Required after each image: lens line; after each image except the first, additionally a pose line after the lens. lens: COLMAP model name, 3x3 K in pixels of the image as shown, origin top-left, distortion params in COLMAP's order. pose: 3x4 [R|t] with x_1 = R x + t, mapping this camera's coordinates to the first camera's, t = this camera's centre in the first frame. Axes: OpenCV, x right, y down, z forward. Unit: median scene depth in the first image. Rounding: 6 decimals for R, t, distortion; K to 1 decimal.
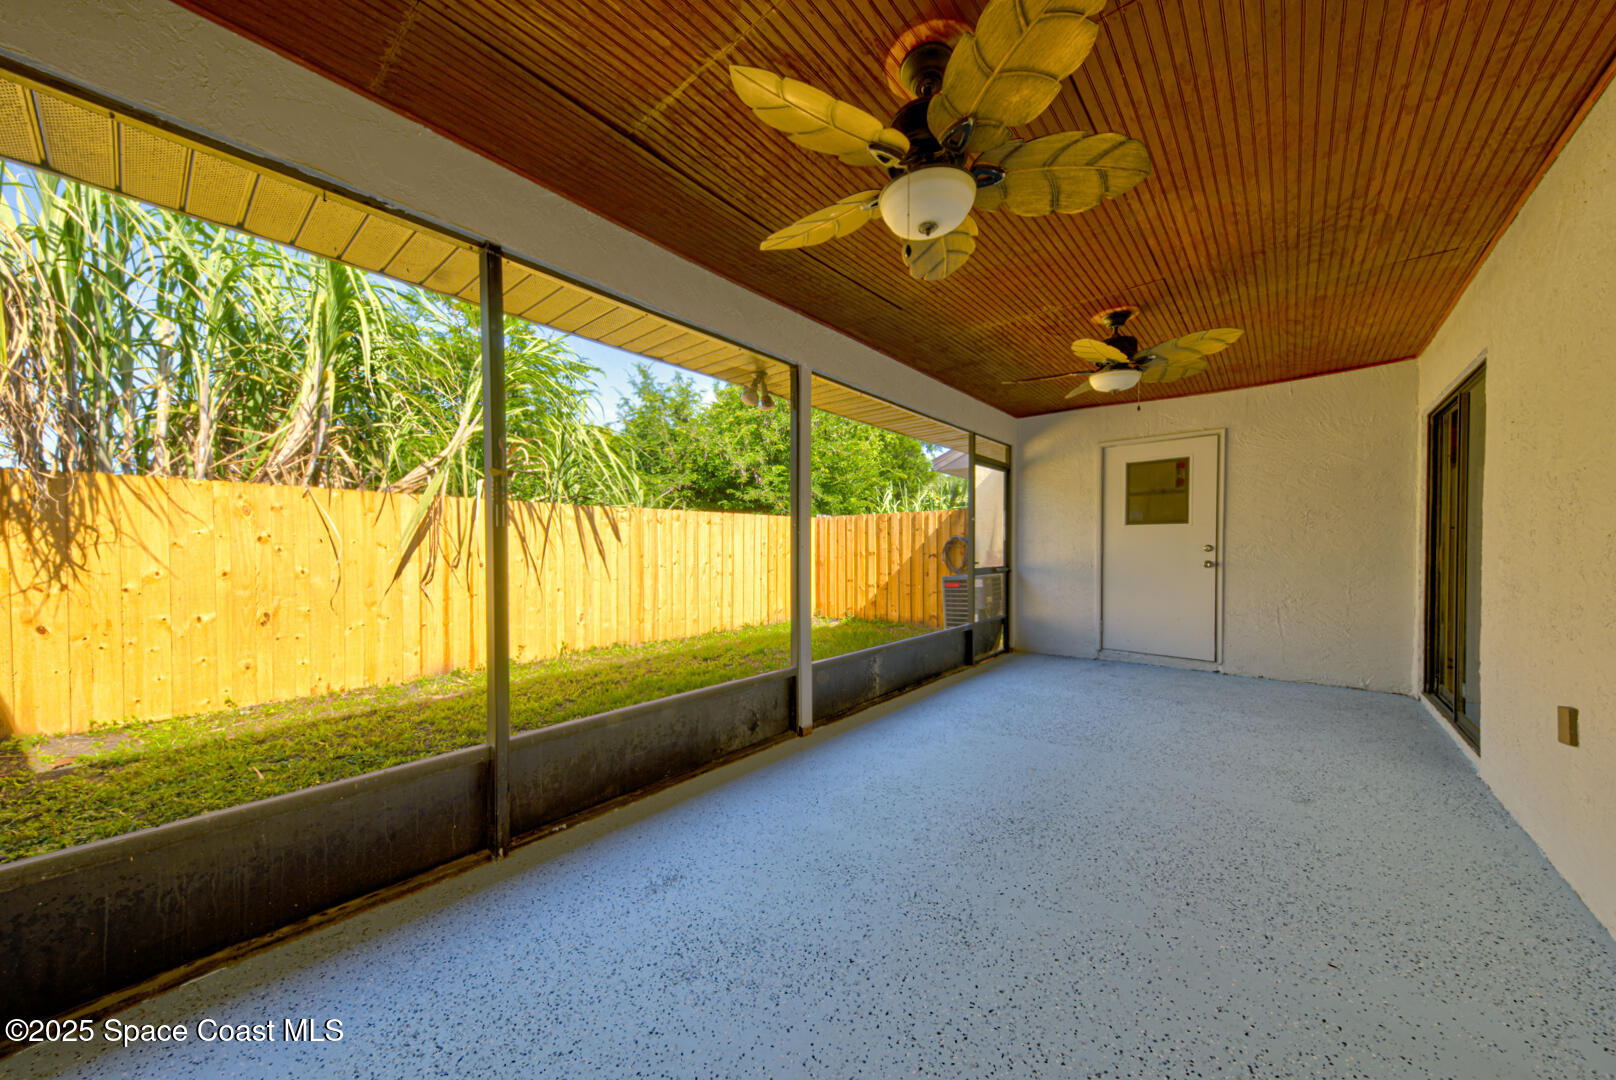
lens RADIAL K [[557.8, 0, 804.9], [0, 557.8, 554.6], [0, 0, 1]] dist [0.031330, -0.006776]
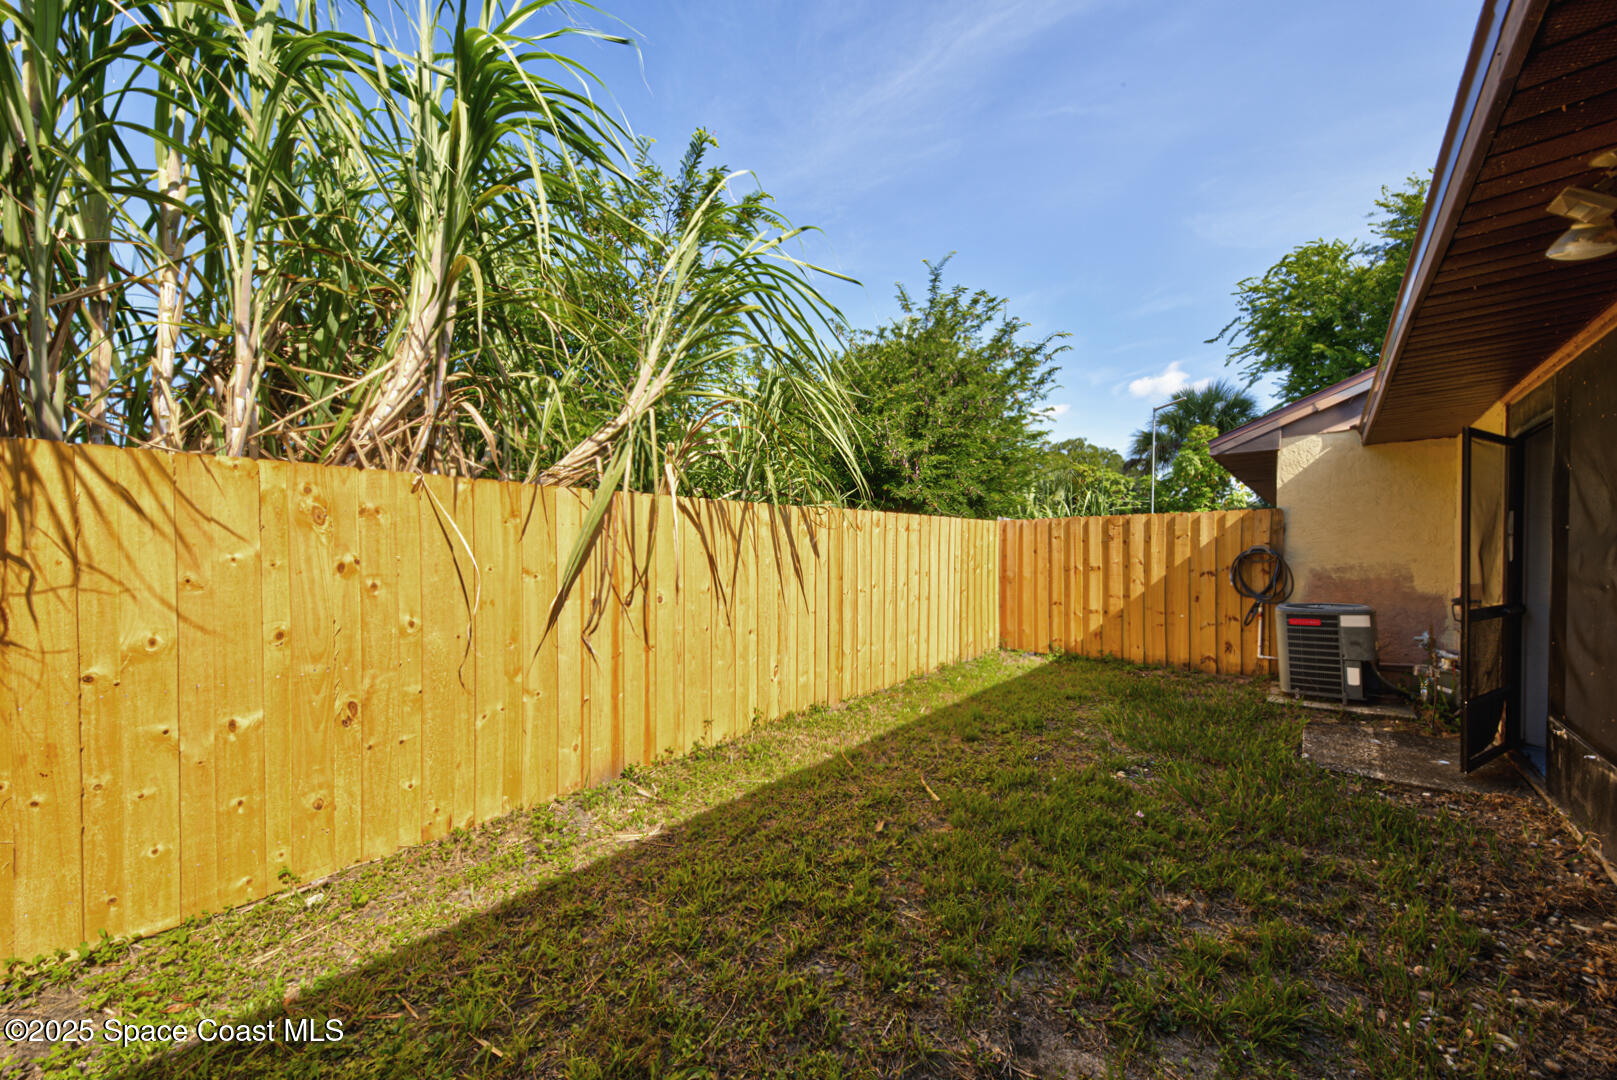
lens RADIAL K [[558.1, 0, 805.4], [0, 558.1, 554.6], [0, 0, 1]] dist [0.031330, -0.006776]
pose [[0.999330, 0.002450, -0.036509, -0.464584], [-0.002425, 0.999997, 0.000730, -0.039223], [0.036511, -0.000641, 0.999333, 0.446759]]
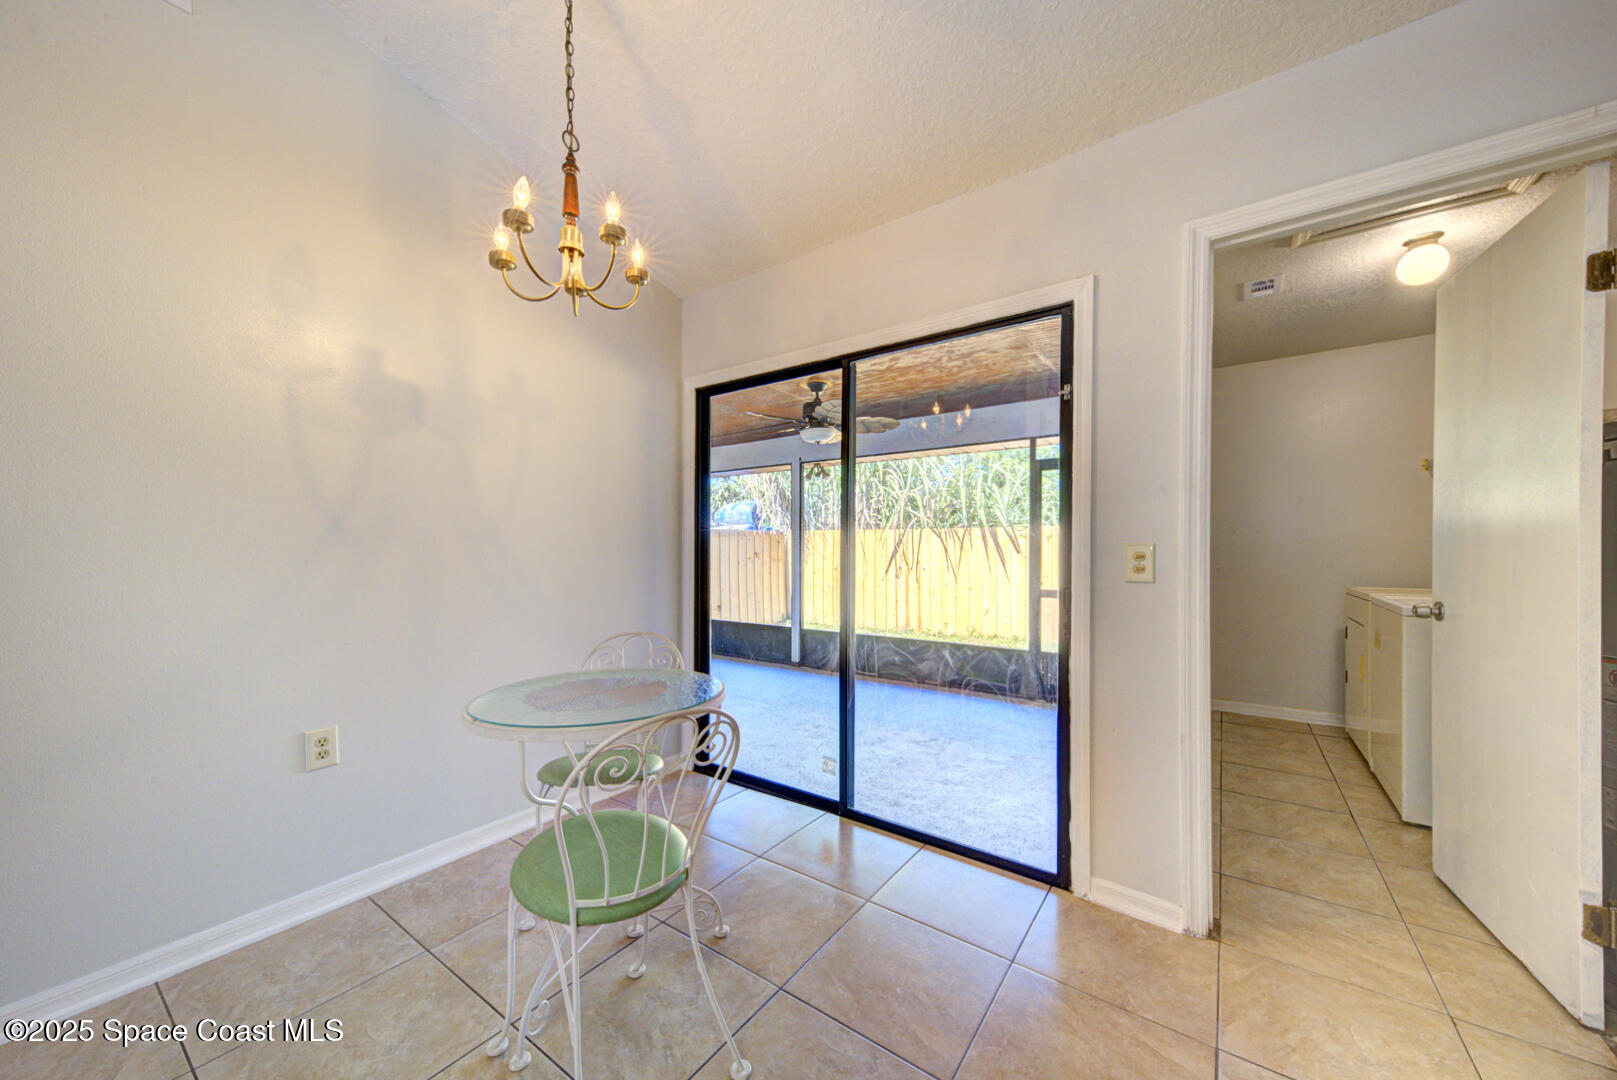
lens RADIAL K [[582.6, 0, 809.3], [0, 582.6, 553.3], [0, 0, 1]] dist [0.024675, -0.000005]
pose [[0.088057, 0.004557, -0.996105, 1.306445], [-0.015766, 0.999871, 0.003181, -0.033087], [0.995991, 0.015425, 0.088118, 0.619586]]
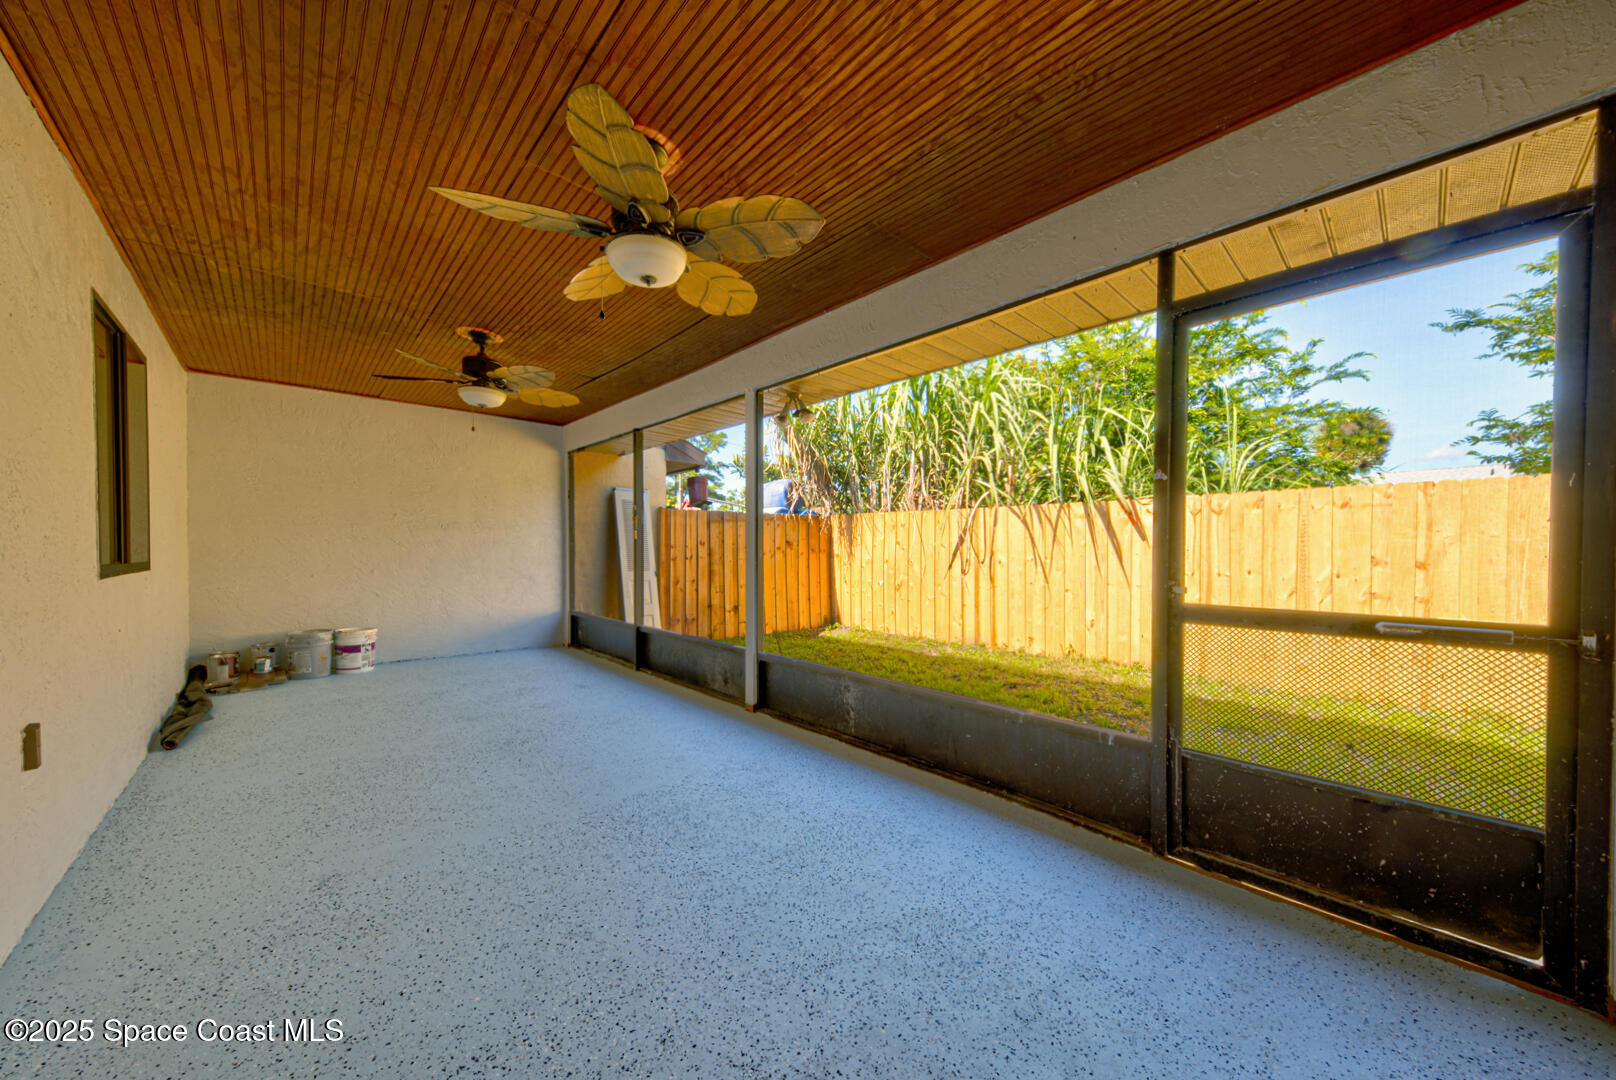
lens RADIAL K [[557.8, 0, 804.9], [0, 557.8, 554.6], [0, 0, 1]] dist [0.031330, -0.006776]
pose [[-0.120857, 0.013632, -0.992576, 0.789789], [-0.015013, 0.999766, 0.015559, -0.011983], [0.992556, 0.016782, -0.120624, 0.877440]]
